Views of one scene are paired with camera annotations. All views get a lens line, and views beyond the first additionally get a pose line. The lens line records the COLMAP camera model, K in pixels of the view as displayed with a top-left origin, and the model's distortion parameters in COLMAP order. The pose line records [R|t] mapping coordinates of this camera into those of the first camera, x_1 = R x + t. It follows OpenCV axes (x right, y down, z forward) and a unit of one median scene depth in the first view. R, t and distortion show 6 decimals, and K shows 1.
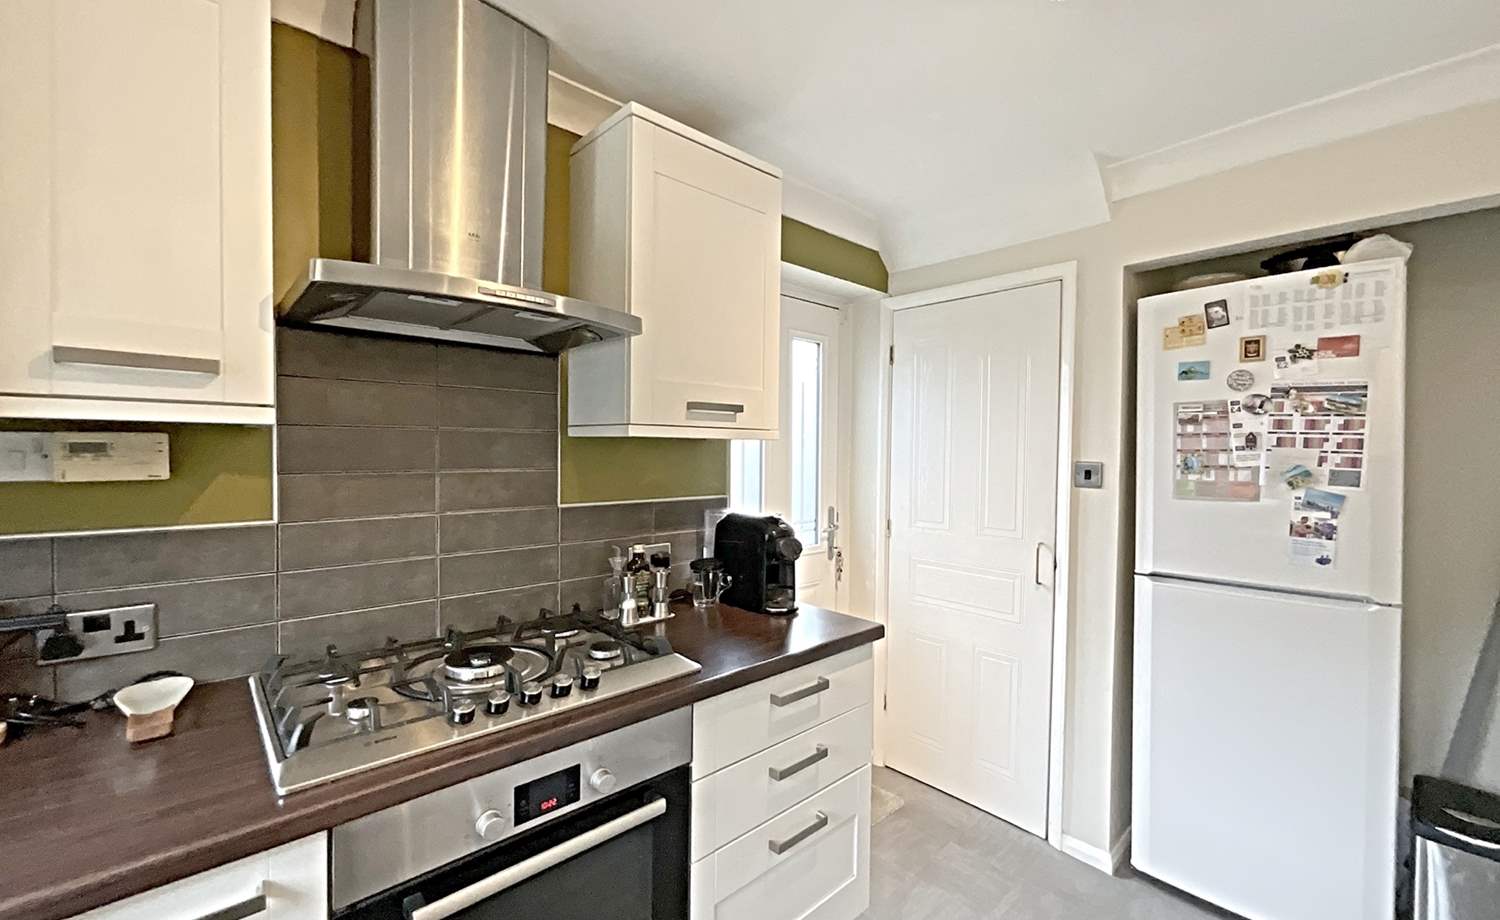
lens RADIAL K [[613.5, 0, 762.8], [0, 613.5, 459.7], [0, 0, 1]] dist [-0.000950, 0.000639]
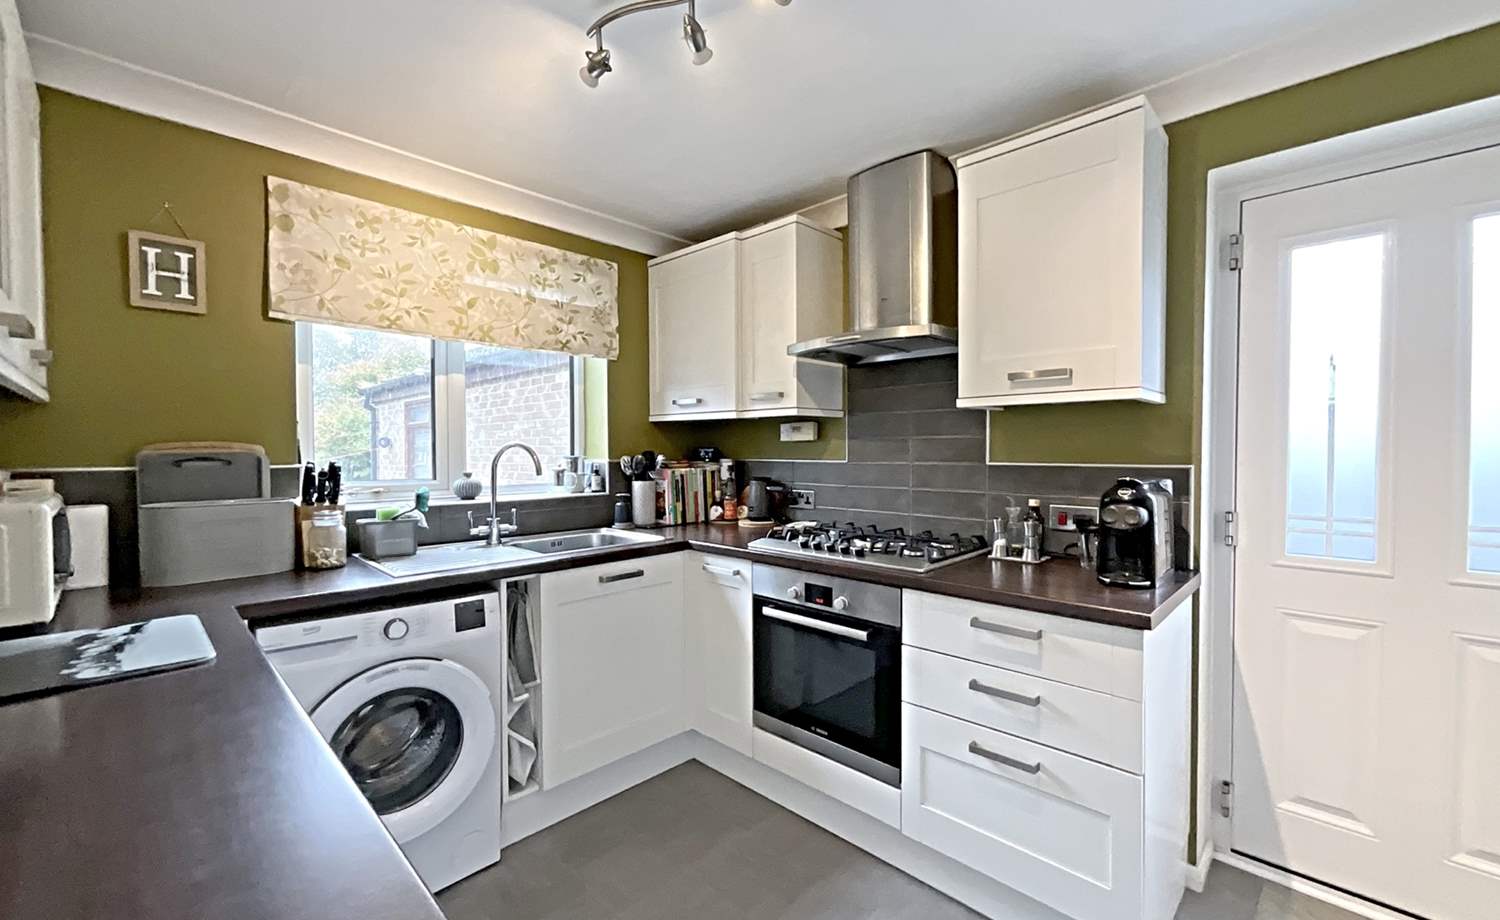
lens RADIAL K [[613.5, 0, 740.6], [0, 613.5, 458.5], [0, 0, 1]] dist [-0.000950, 0.000639]
pose [[0.031242, 0.007933, -0.999480, 1.285647], [-0.007125, 0.999945, 0.007714, 0.076935], [0.999486, 0.006880, 0.031297, 0.552346]]
